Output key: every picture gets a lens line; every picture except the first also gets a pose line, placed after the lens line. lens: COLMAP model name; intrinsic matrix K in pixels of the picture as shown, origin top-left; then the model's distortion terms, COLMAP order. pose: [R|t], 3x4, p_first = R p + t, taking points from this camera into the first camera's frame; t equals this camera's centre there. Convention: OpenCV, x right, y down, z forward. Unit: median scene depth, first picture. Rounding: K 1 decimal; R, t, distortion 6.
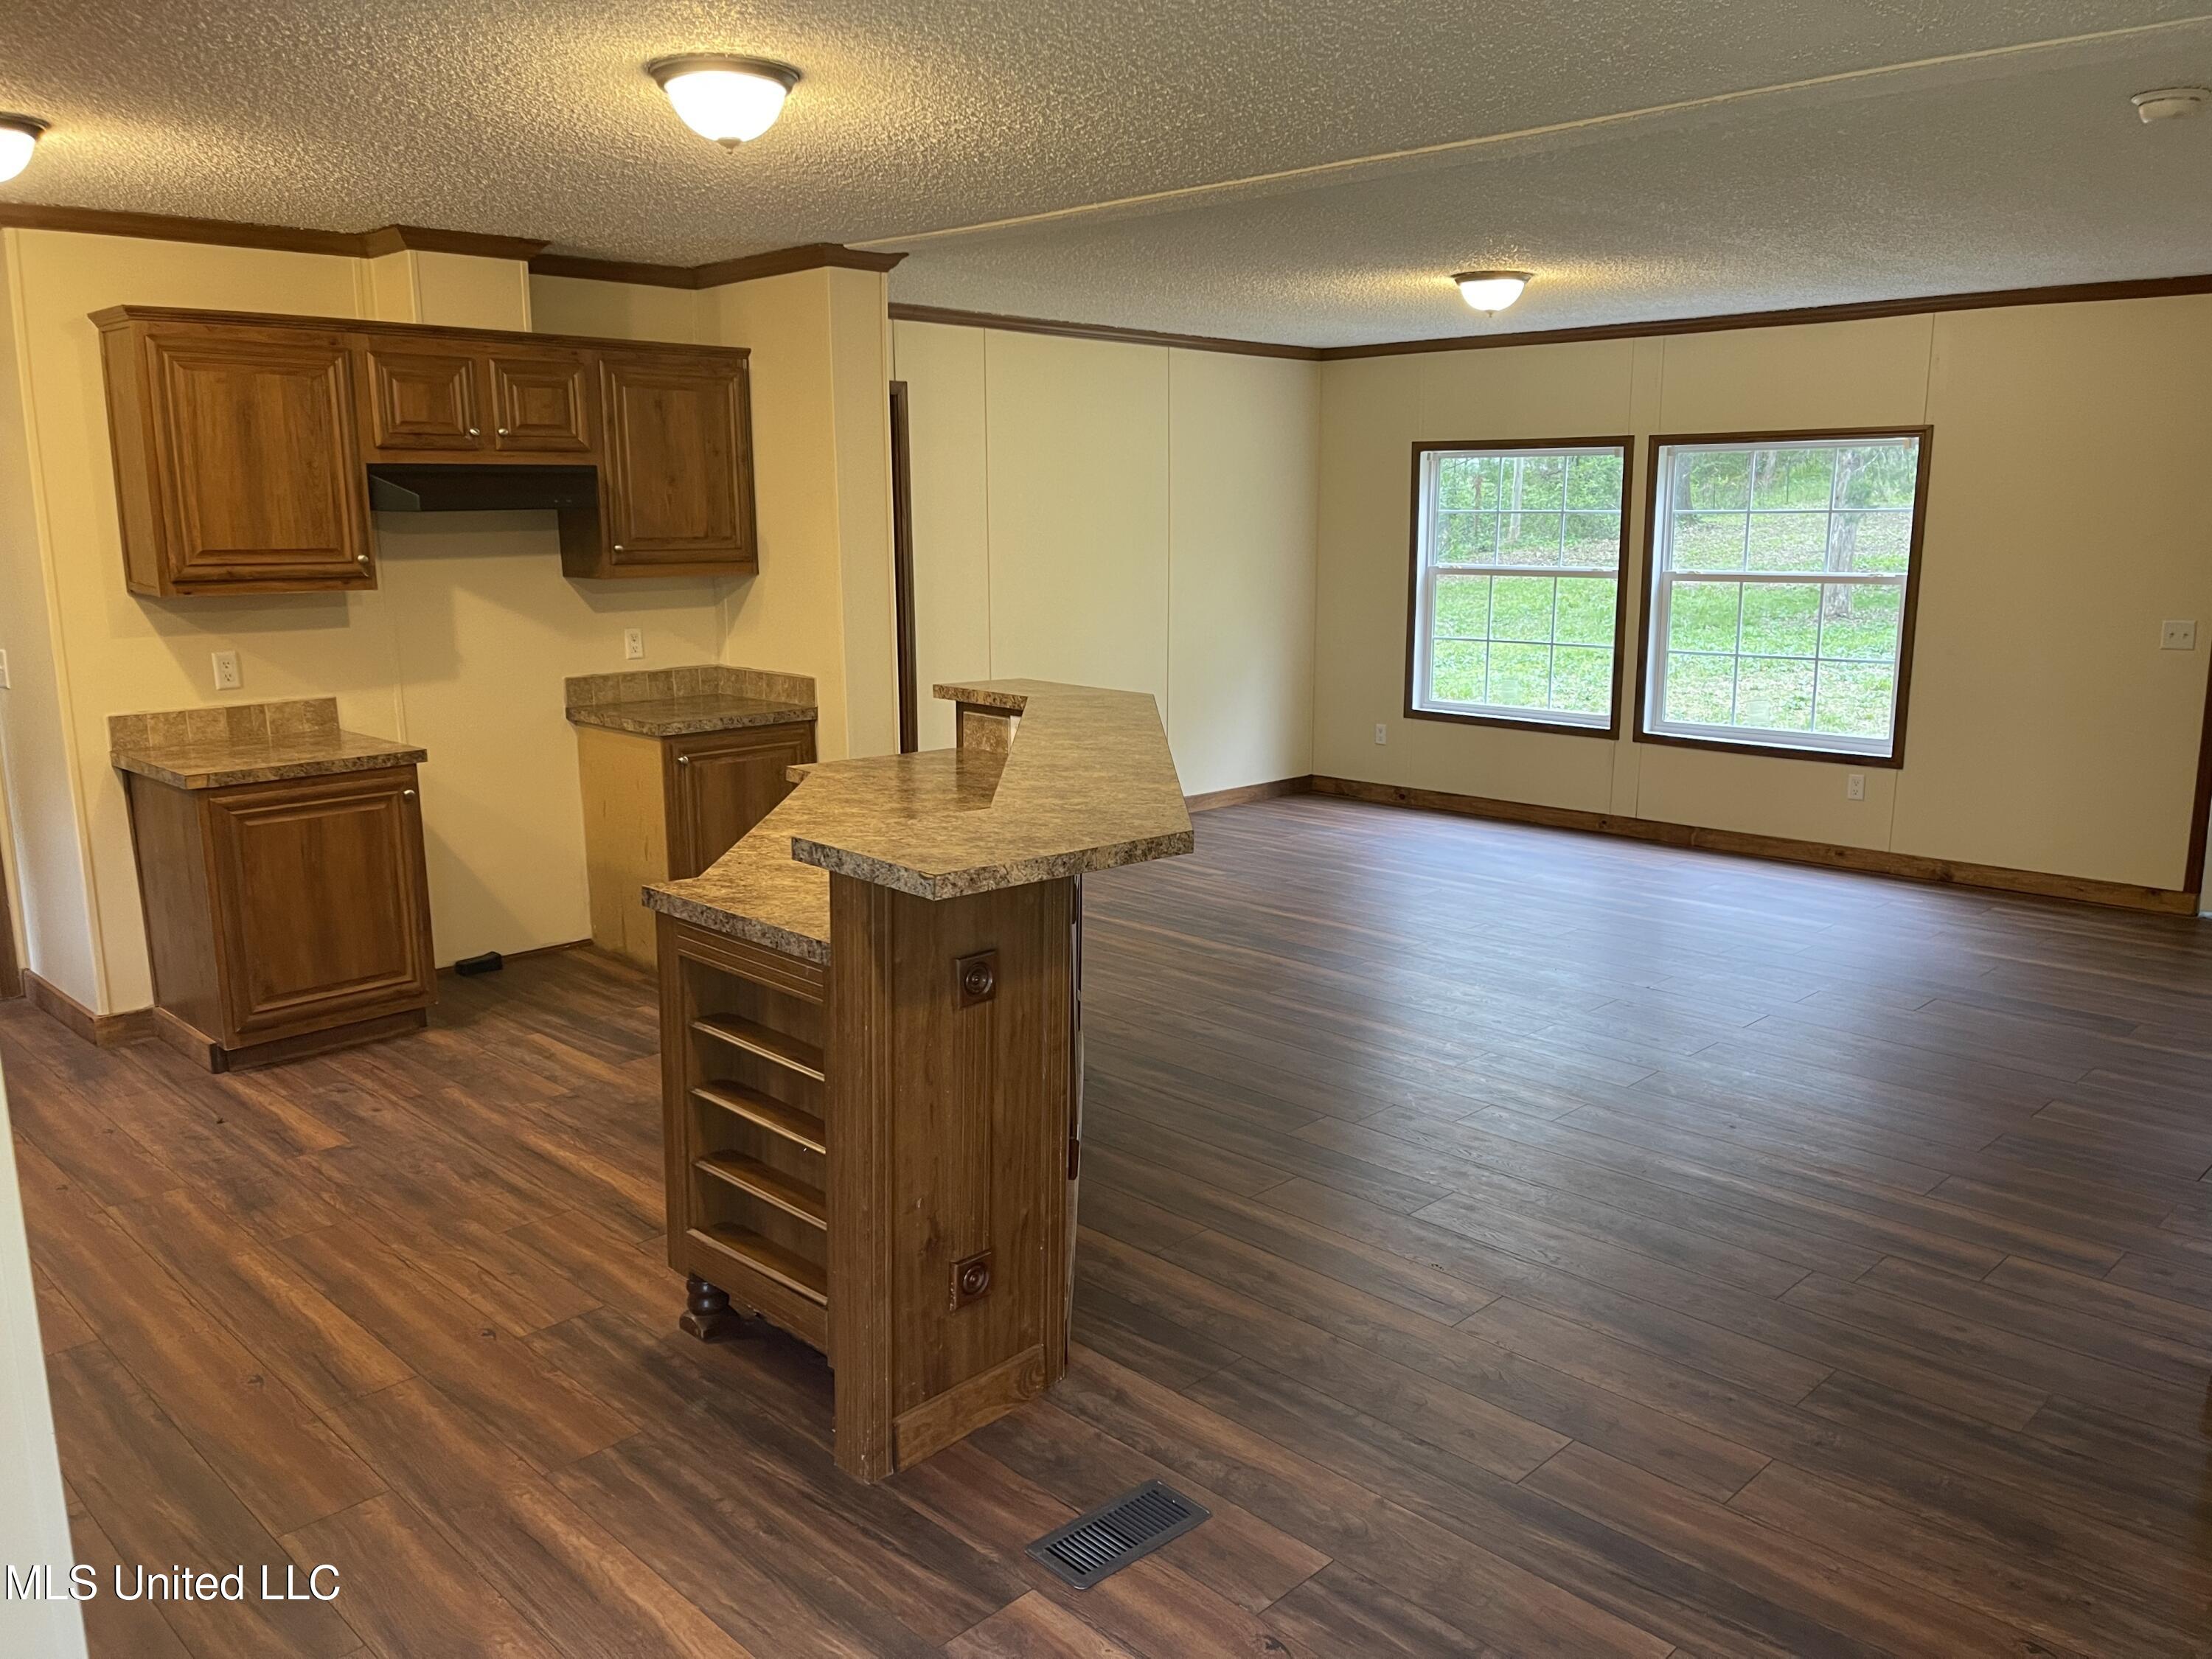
lens RADIAL K [[1681.1, 0, 1114.4], [0, 1681.1, 842.1], [0, 0, 1]] dist [0.043263, -0.034224]
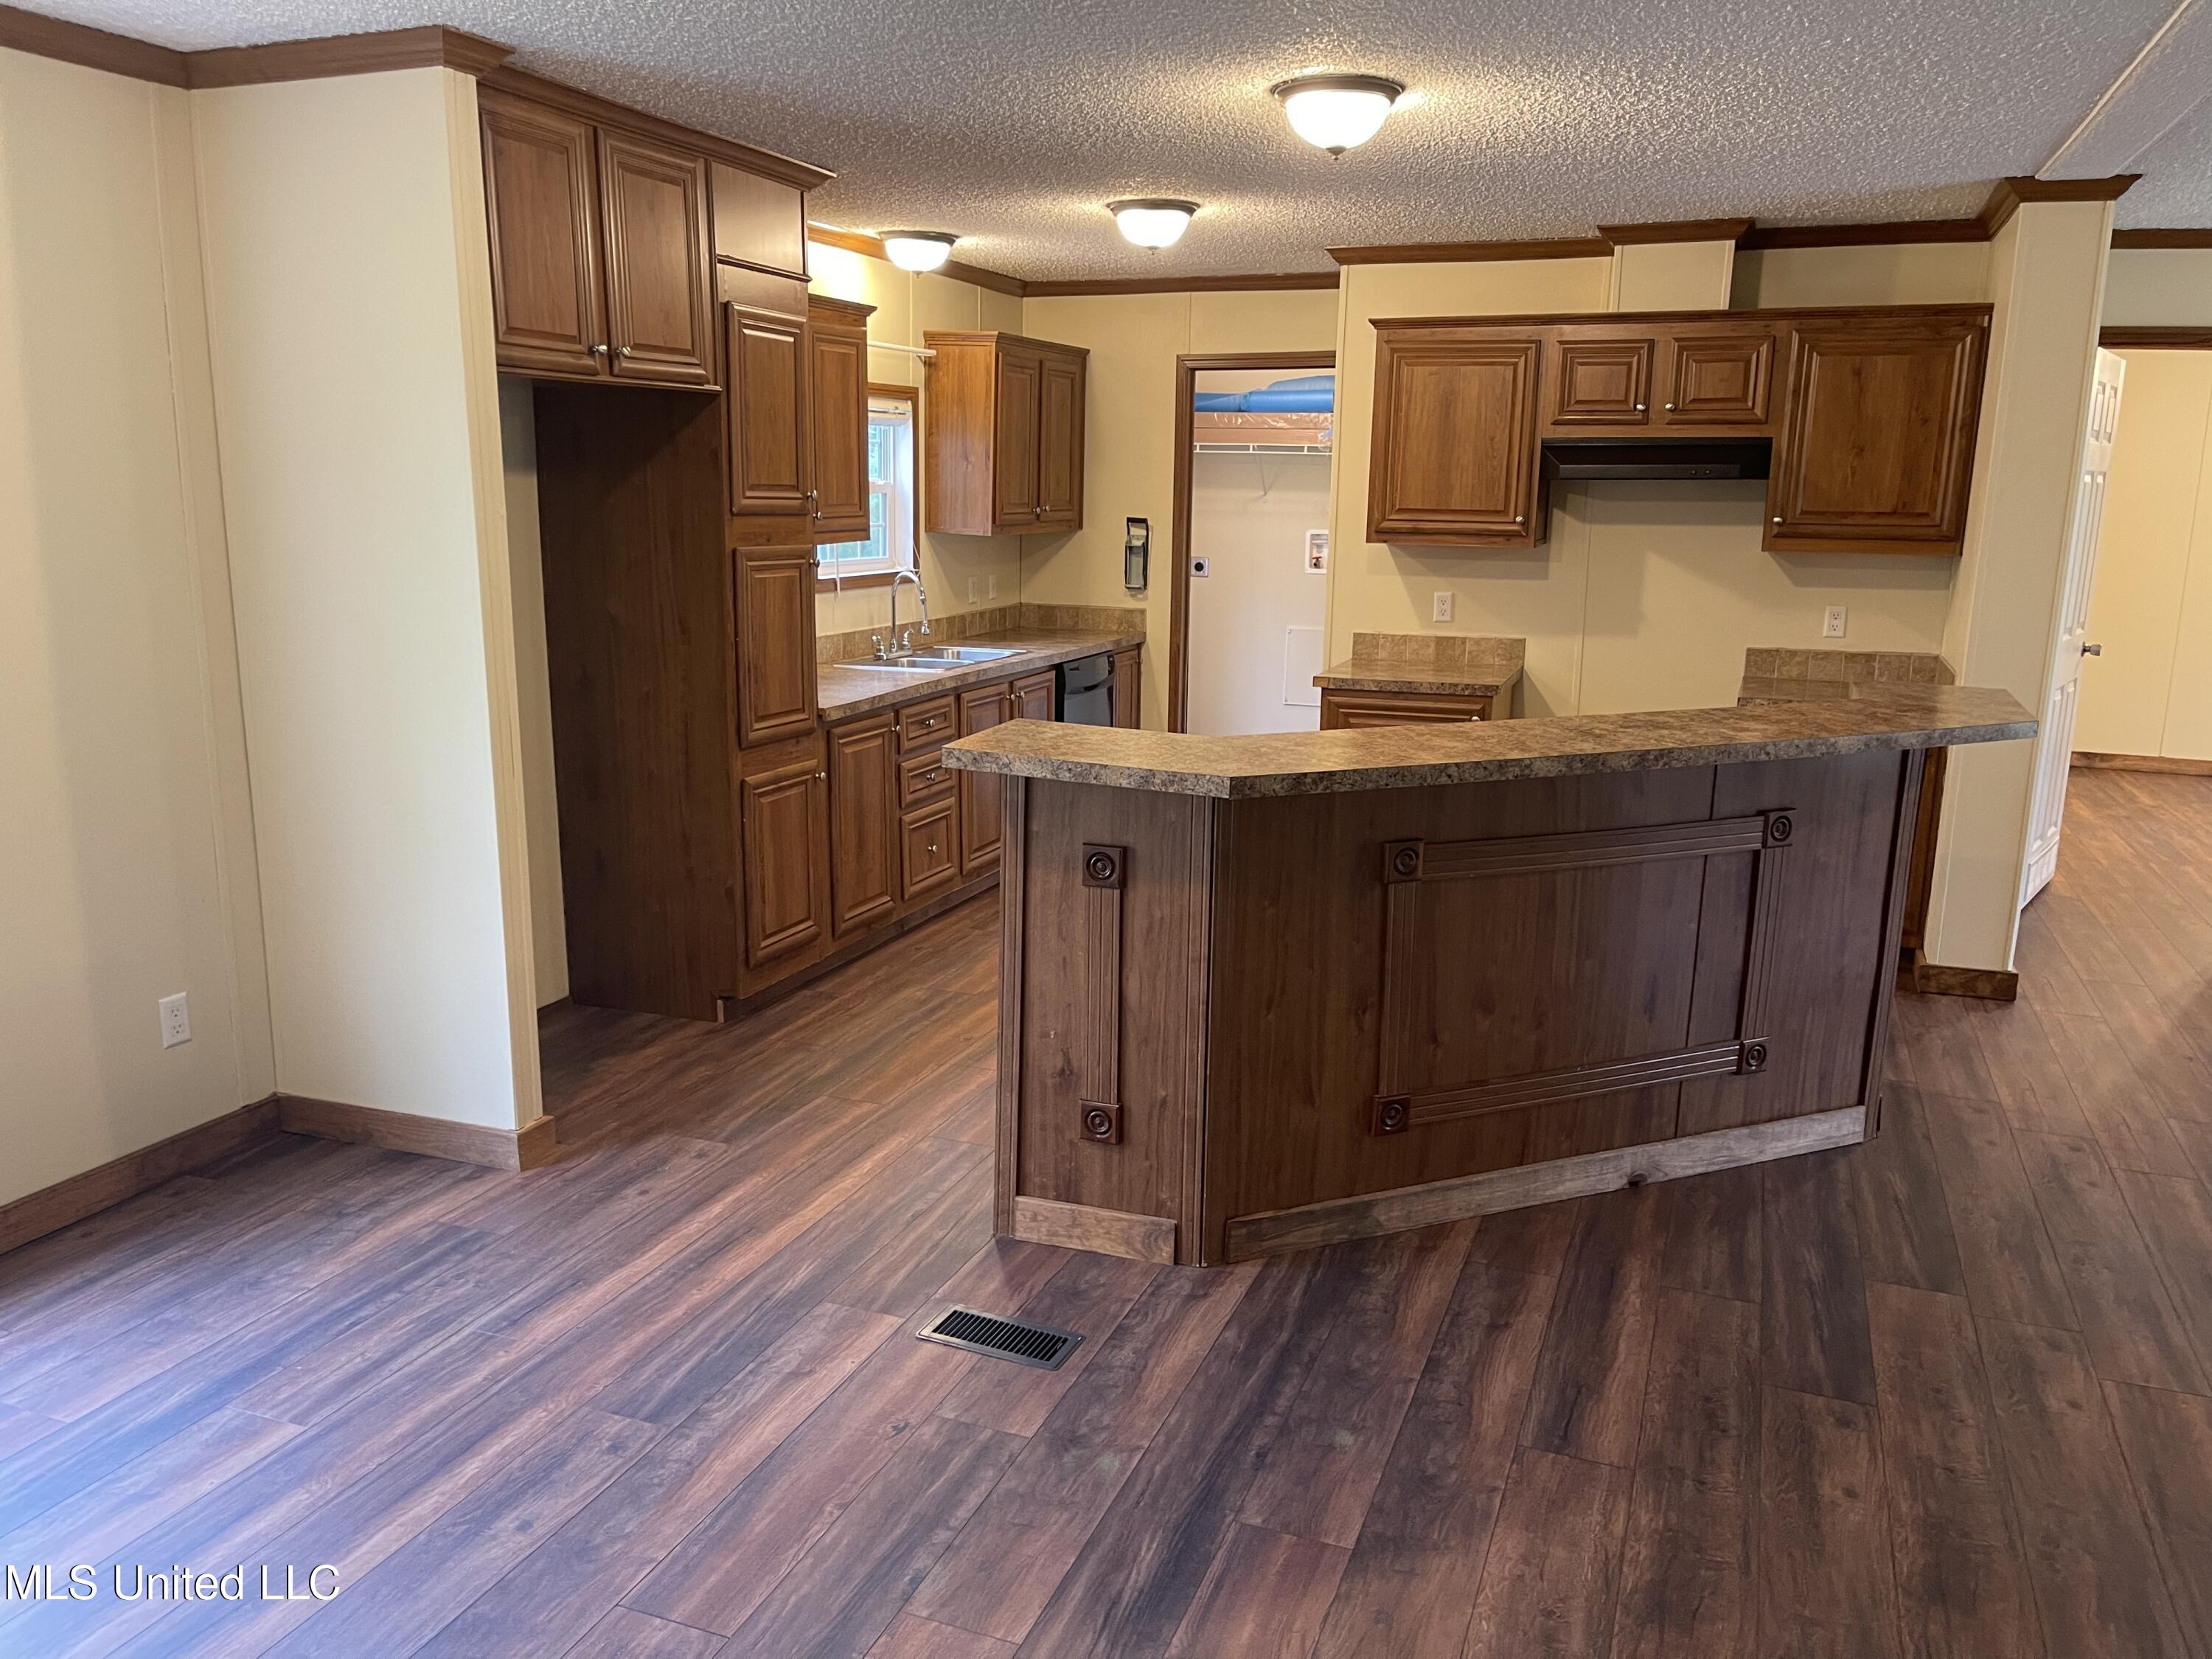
lens RADIAL K [[1681.1, 0, 1113.8], [0, 1681.1, 844.7], [0, 0, 1]] dist [0.043263, -0.034224]
pose [[0.399447, 0.205697, -0.893382, 0.522551], [-0.198128, 0.970842, 0.134945, -0.050336], [0.895091, 0.123100, 0.428555, 0.271681]]
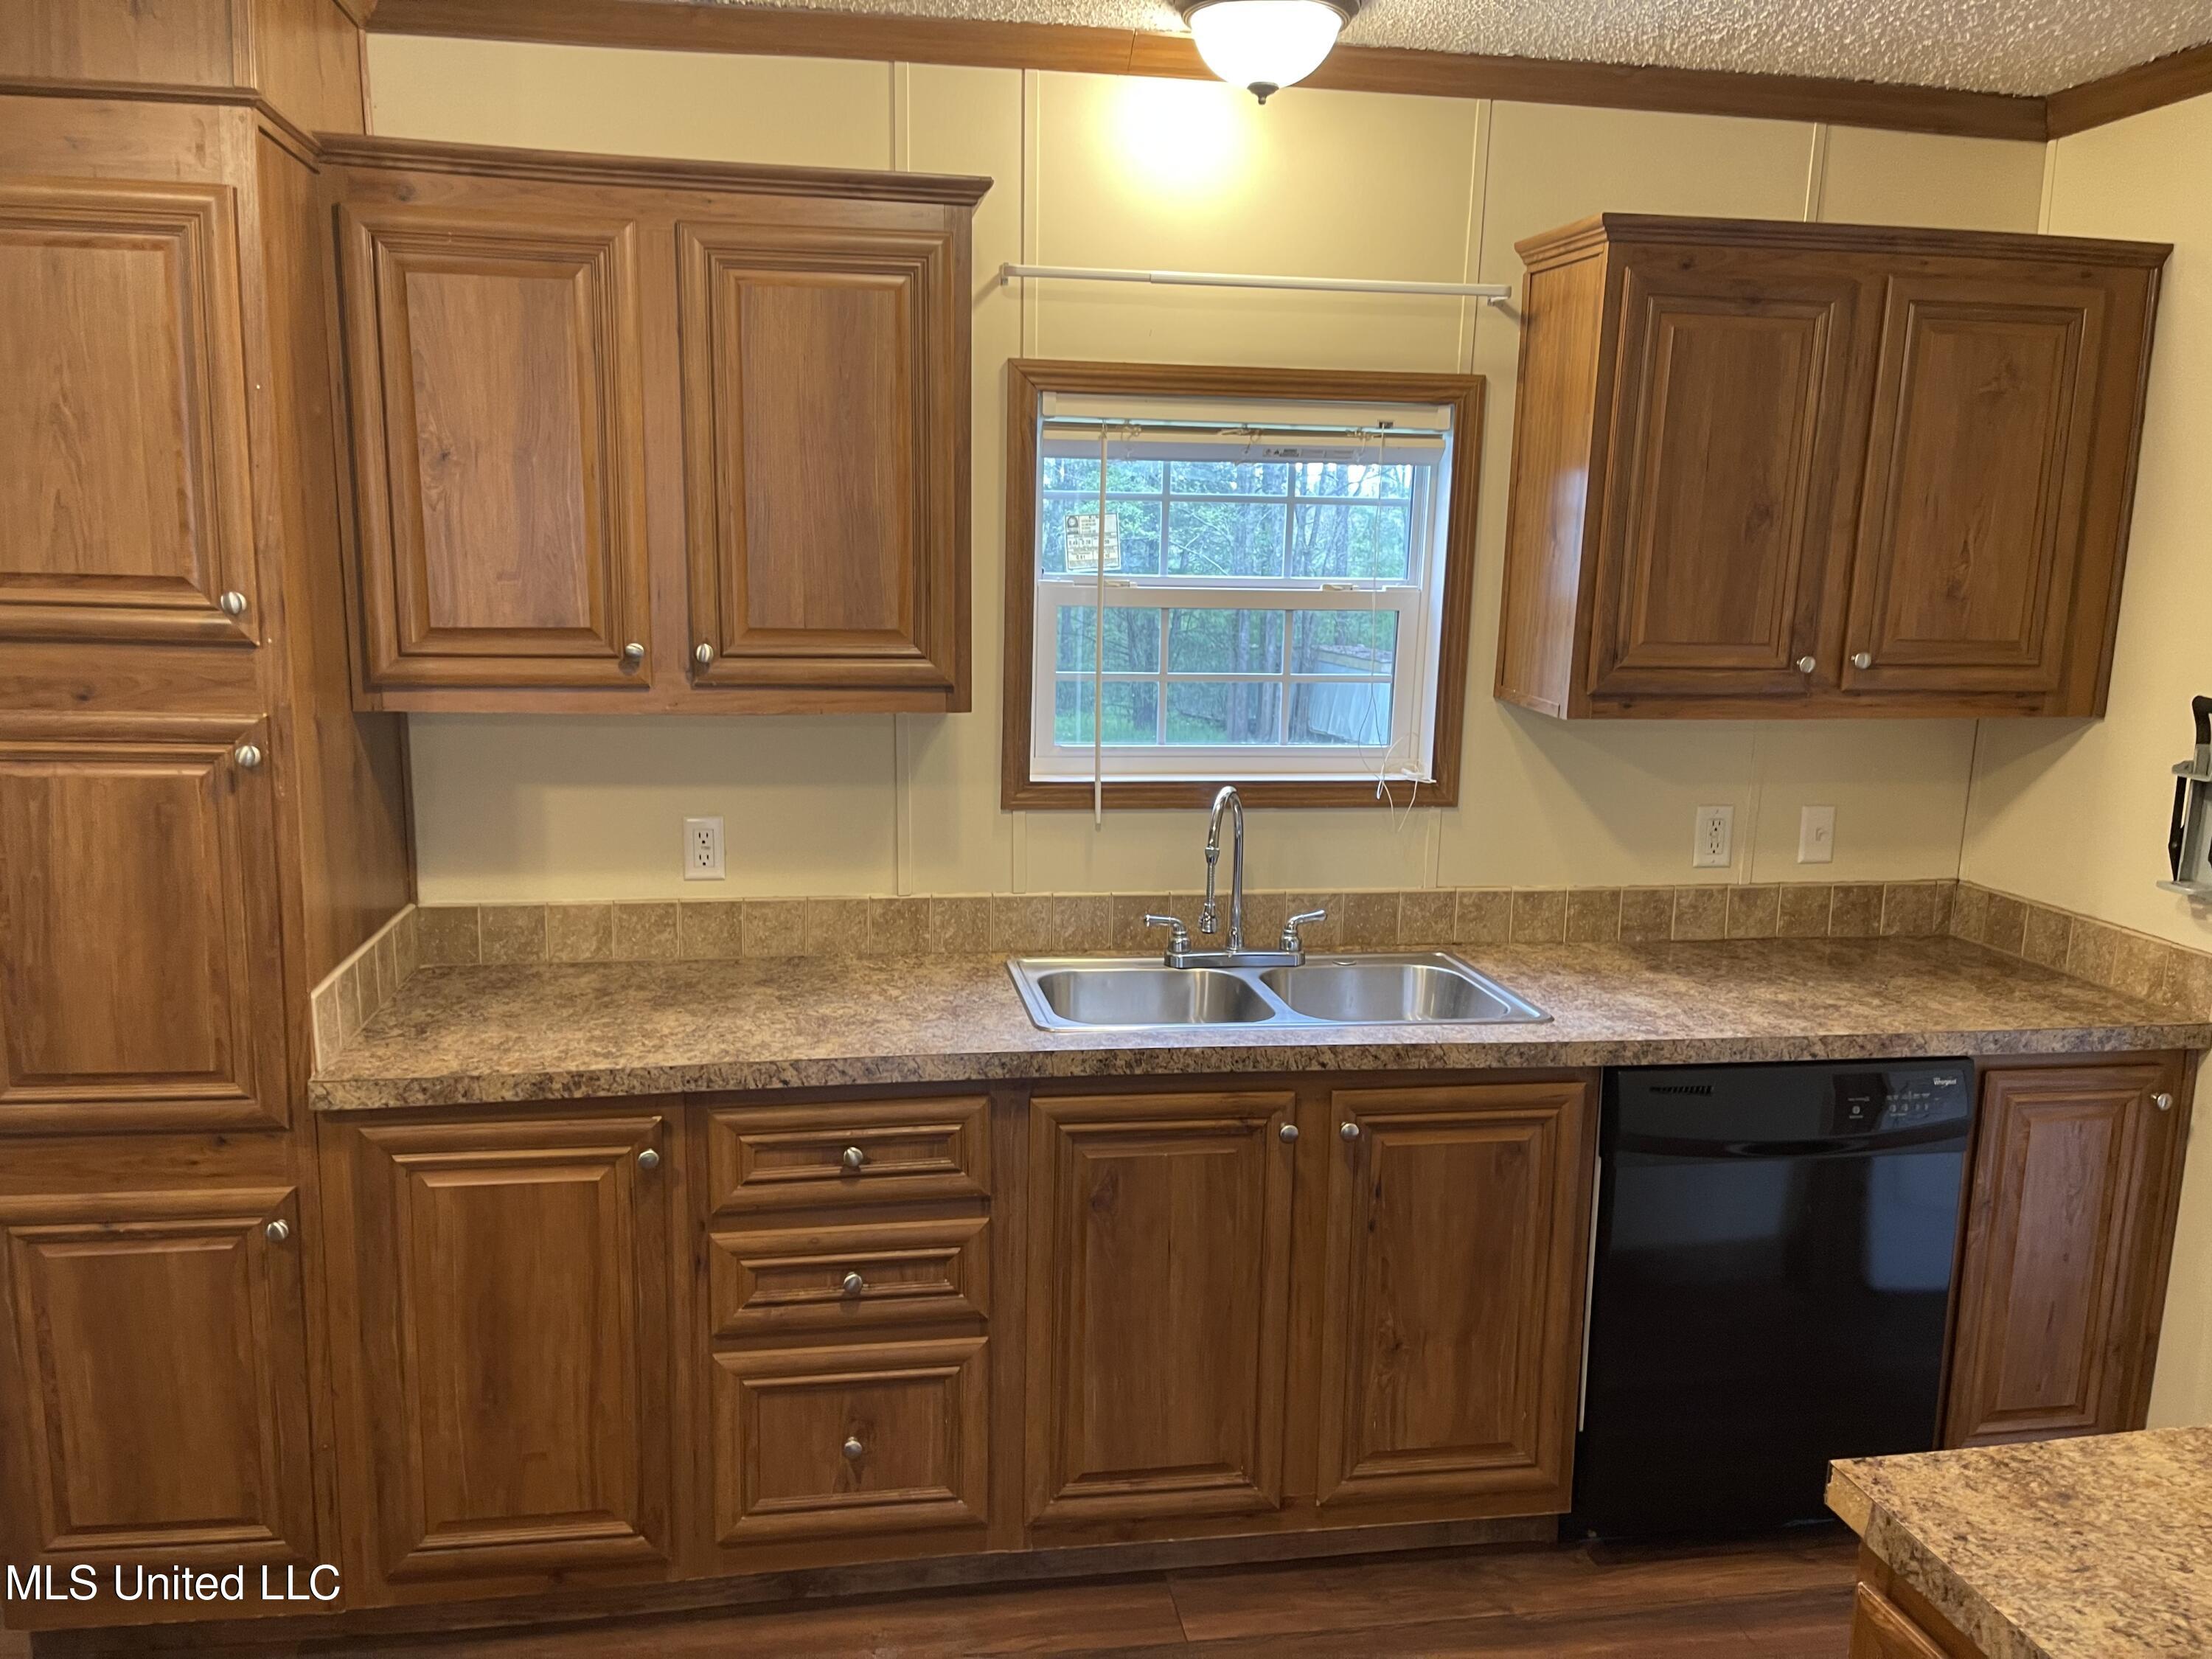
lens RADIAL K [[1681.1, 0, 1109.5], [0, 1681.1, 830.7], [0, 0, 1]] dist [0.043263, -0.034224]
pose [[-0.592950, 0.129771, -0.794714, -0.218552], [-0.178502, 0.941191, 0.286873, -0.181741], [0.785205, 0.311960, -0.534915, 0.899125]]
